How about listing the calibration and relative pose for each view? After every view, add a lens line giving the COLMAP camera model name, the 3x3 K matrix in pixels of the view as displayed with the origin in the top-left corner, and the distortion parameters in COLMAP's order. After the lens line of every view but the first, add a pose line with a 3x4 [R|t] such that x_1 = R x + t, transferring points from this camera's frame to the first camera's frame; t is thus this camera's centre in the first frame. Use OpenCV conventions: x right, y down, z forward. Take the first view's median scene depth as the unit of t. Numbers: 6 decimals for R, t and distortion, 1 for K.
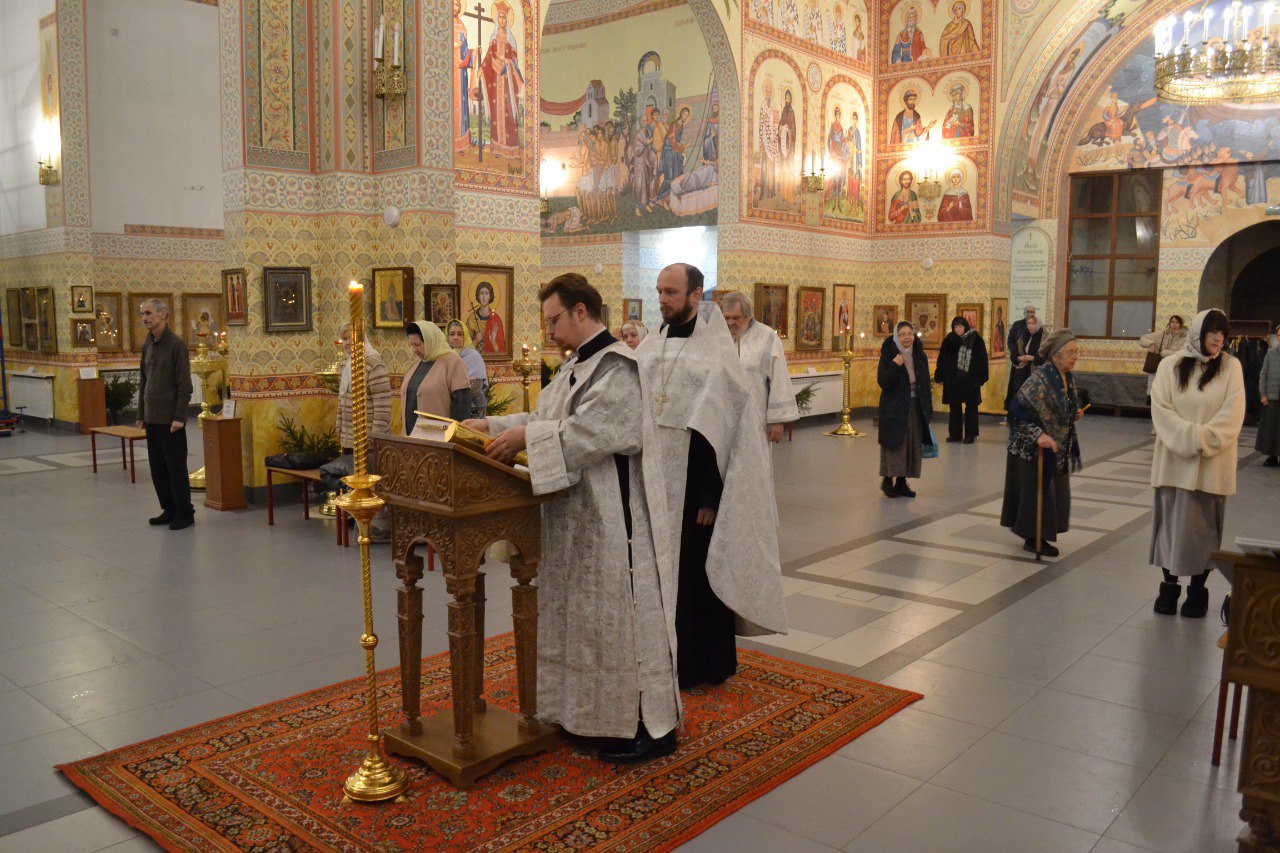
lens RADIAL K [[1025.5, 0, 638.1], [0, 1025.5, 441.8], [0, 0, 1]] dist [-0.085528, 0.014938]
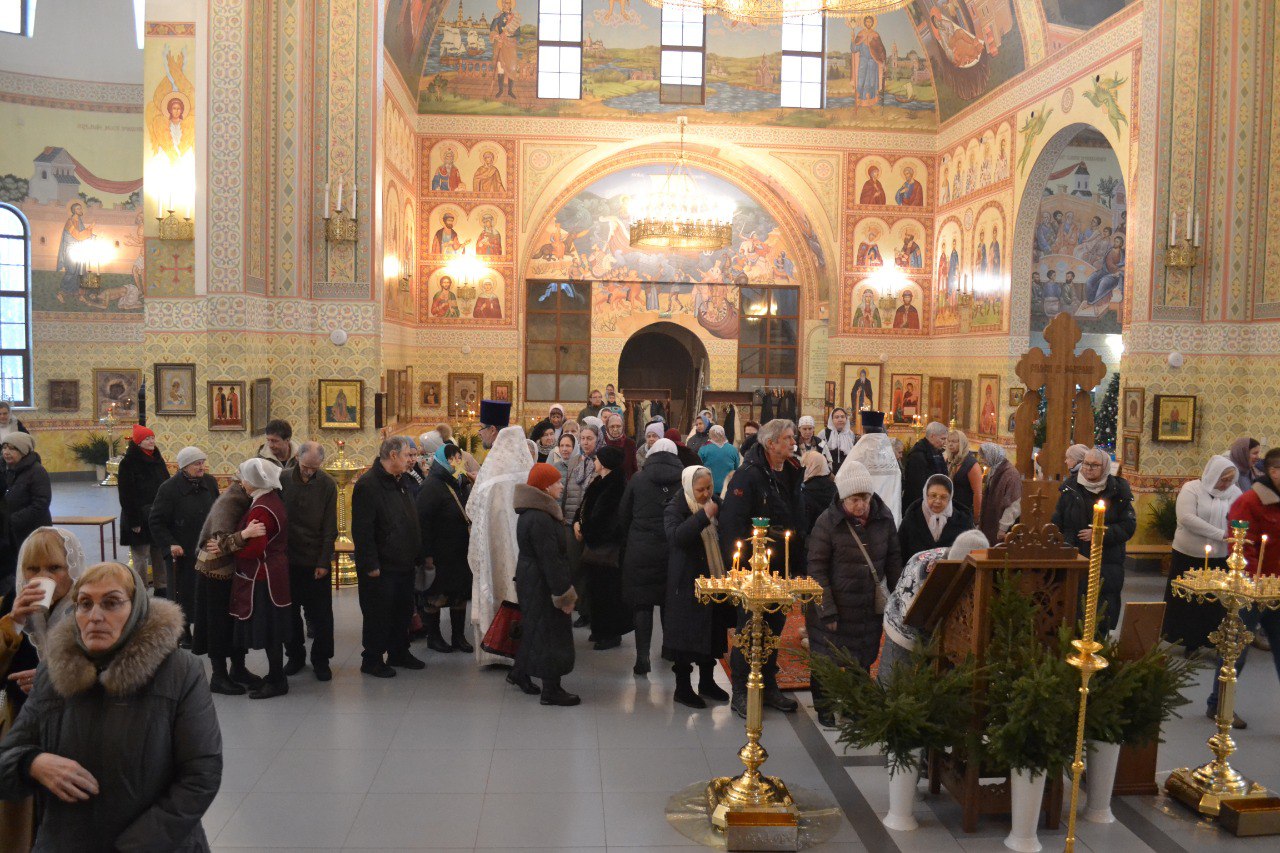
lens RADIAL K [[1025.5, 0, 638.1], [0, 1025.5, 441.8], [0, 0, 1]] dist [-0.085528, 0.014938]
pose [[0.710972, -0.046513, 0.701681, -0.491702], [0.072851, 0.997313, -0.007705, -0.035090], [-0.699437, 0.056596, 0.712450, -0.067421]]
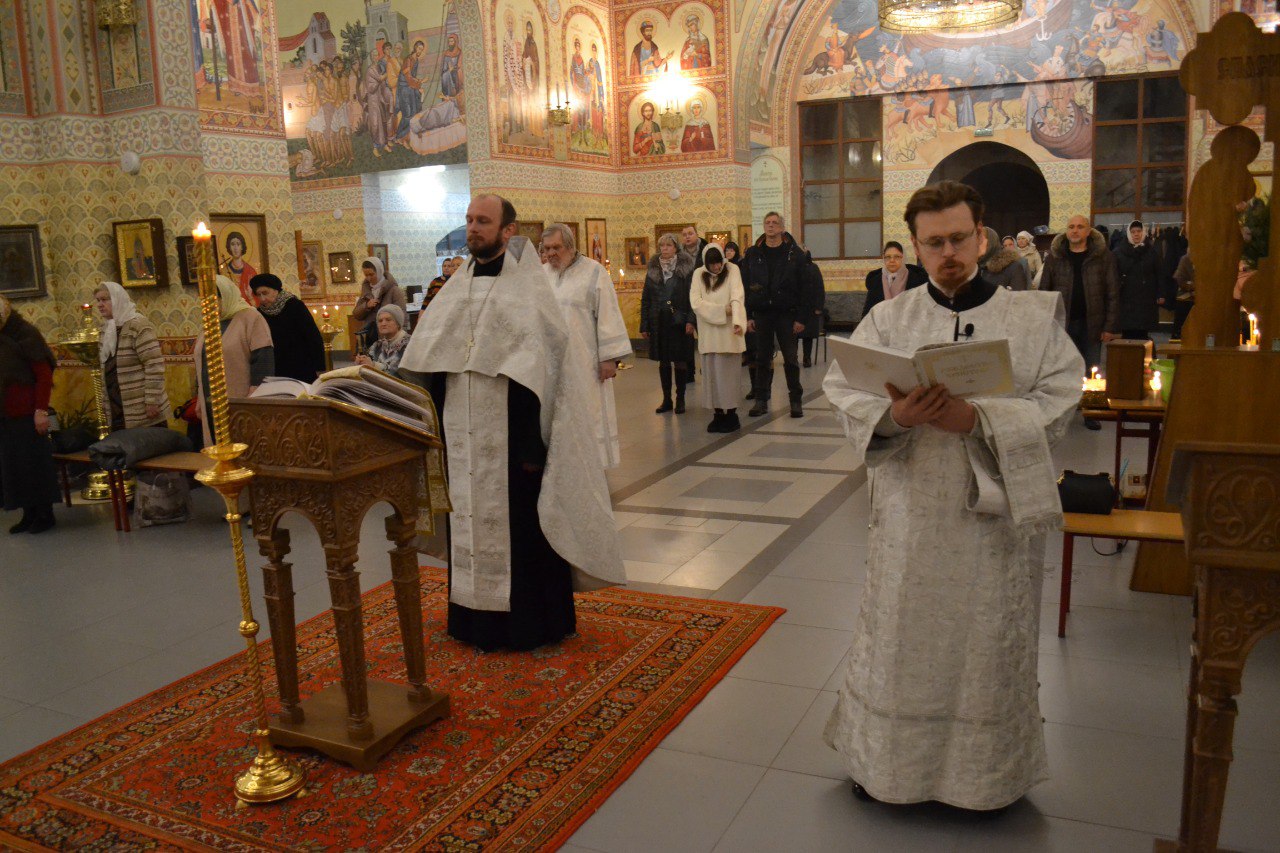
lens RADIAL K [[1025.5, 0, 638.1], [0, 1025.5, 441.8], [0, 0, 1]] dist [-0.085528, 0.014938]
pose [[0.963238, -0.093216, 0.251959, -0.031872], [0.078722, 0.994641, 0.067028, -0.000153], [-0.256857, -0.044729, 0.965414, 0.012453]]
